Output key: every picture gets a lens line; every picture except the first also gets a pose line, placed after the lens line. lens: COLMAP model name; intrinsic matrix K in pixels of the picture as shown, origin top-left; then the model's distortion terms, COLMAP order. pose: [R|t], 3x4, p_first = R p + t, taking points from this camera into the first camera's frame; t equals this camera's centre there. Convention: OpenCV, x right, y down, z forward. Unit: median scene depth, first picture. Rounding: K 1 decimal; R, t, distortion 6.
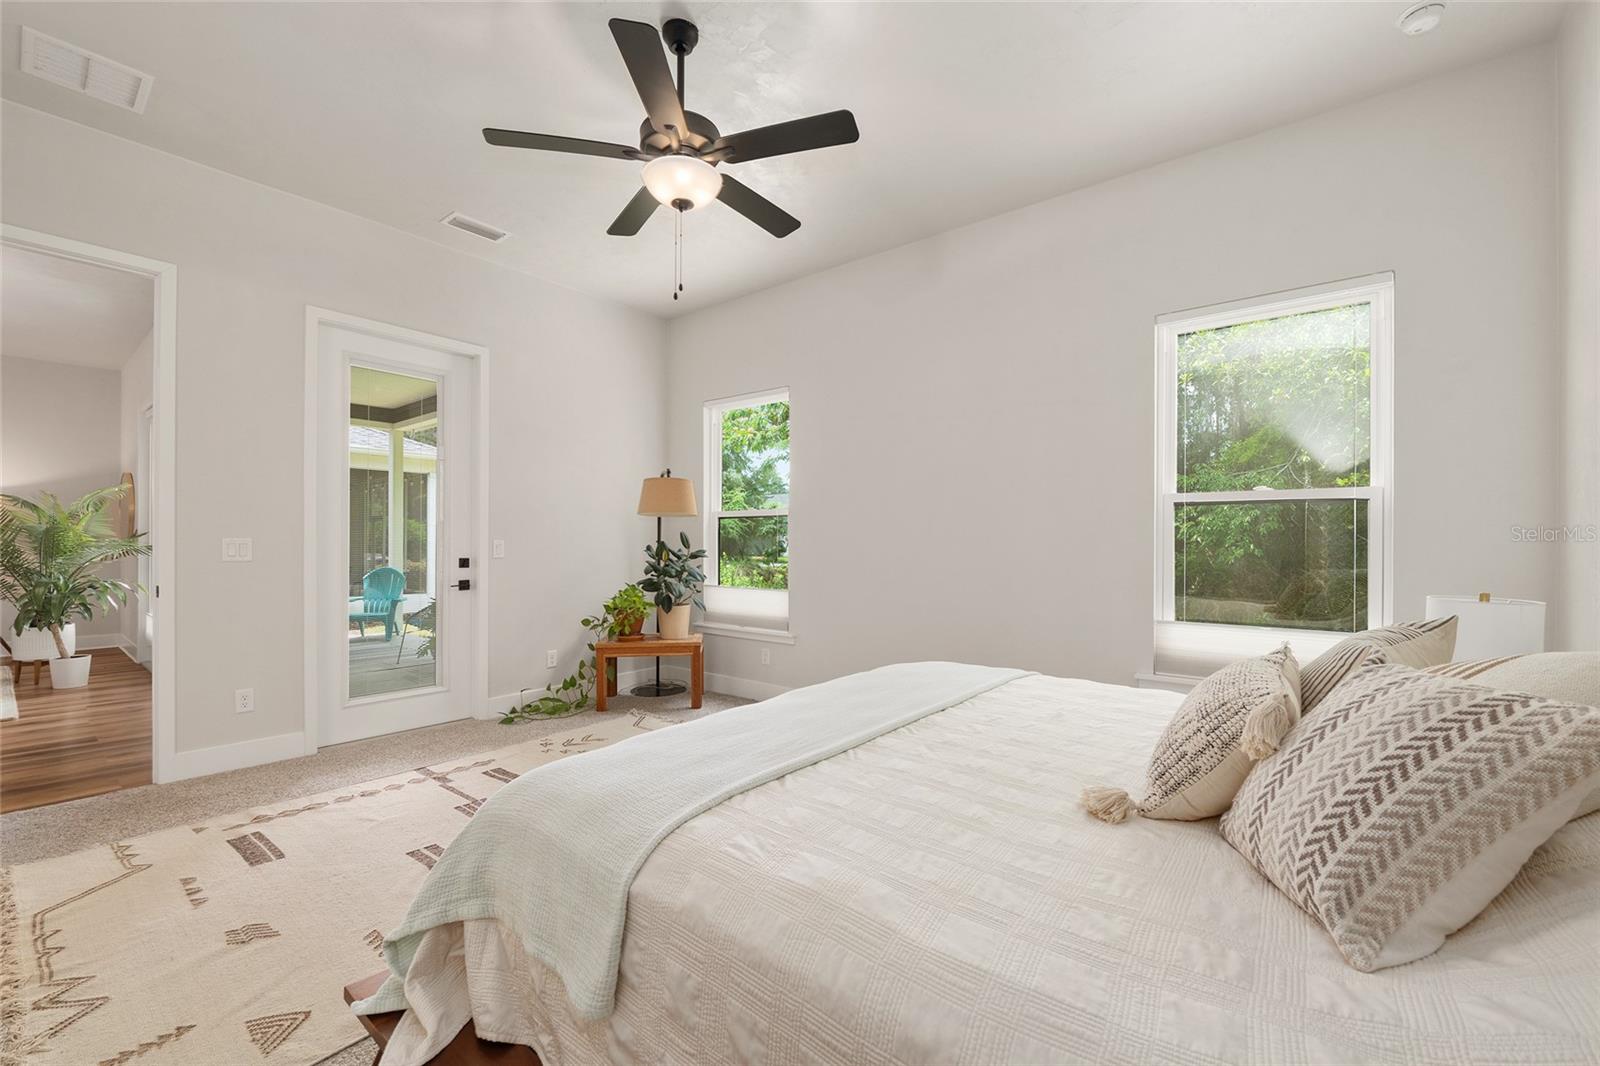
lens RADIAL K [[646.9, 0, 801.3], [0, 646.9, 537.7], [0, 0, 1]] dist [0.004468, 0.000730]
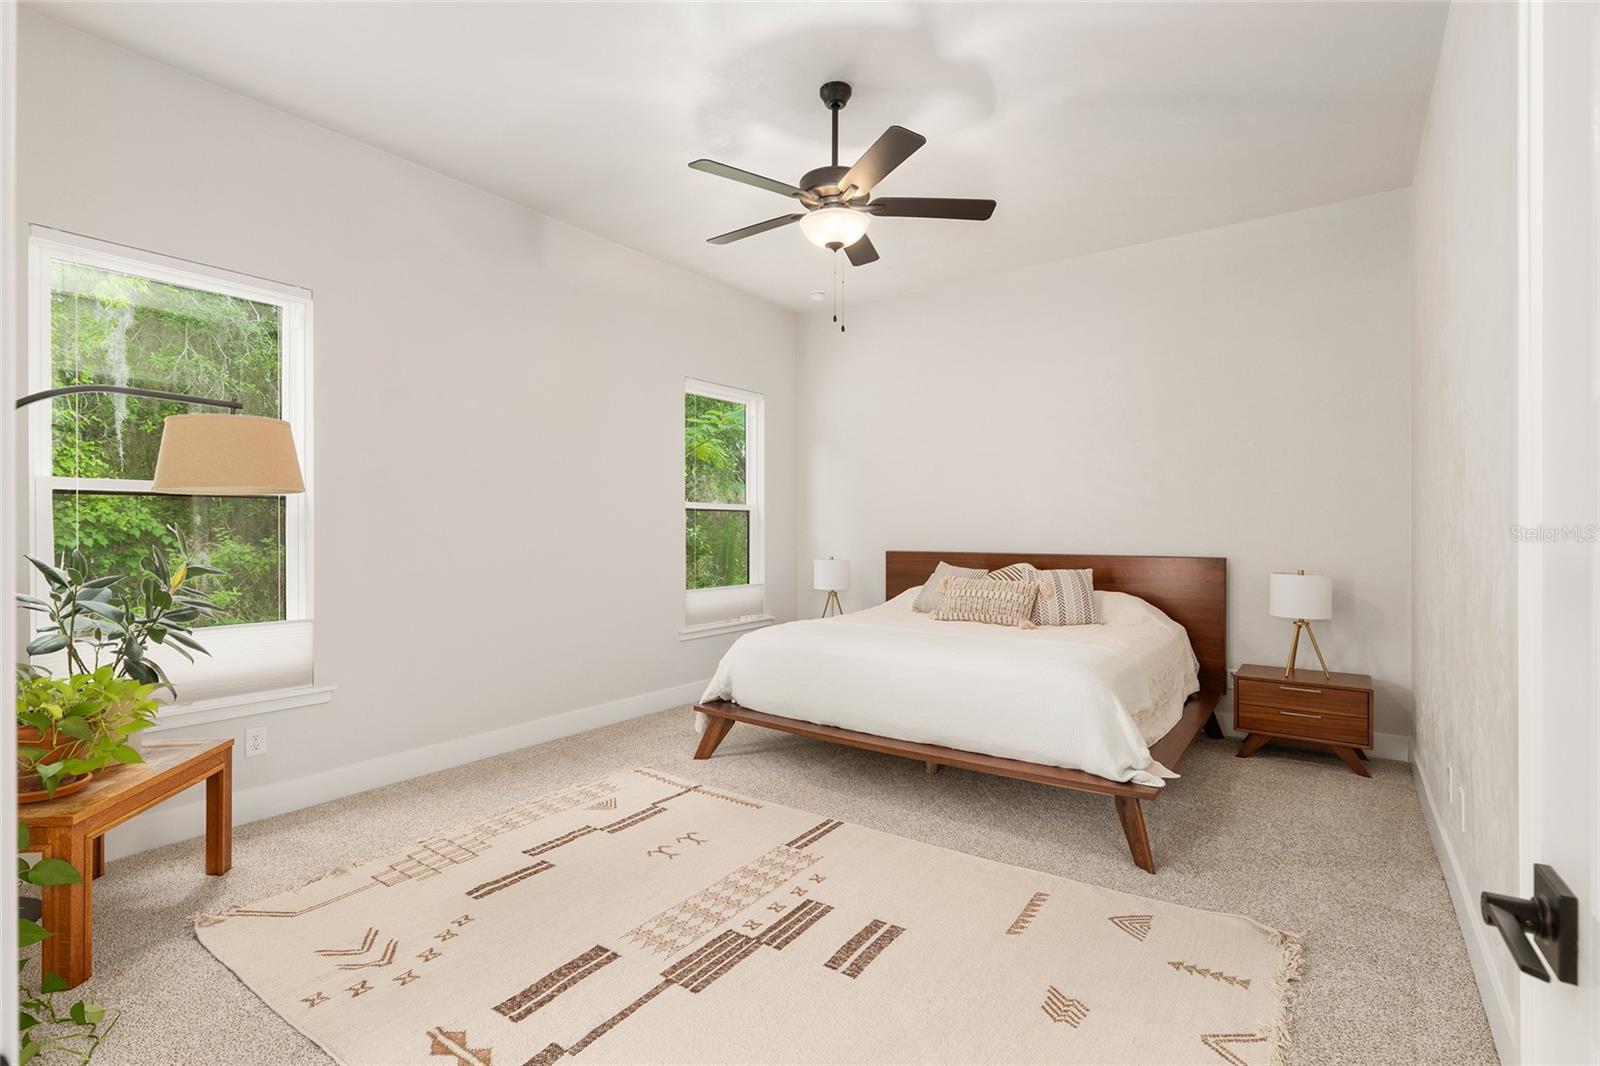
lens RADIAL K [[733.5, 0, 800.4], [0, 733.5, 535.2], [0, 0, 1]] dist [-0.007309, -0.000148]
pose [[-0.054541, 0.004310, 0.998502, -1.019164], [0.002809, 0.999987, -0.004163, 0.009436], [-0.998508, 0.002578, -0.054553, 0.804103]]
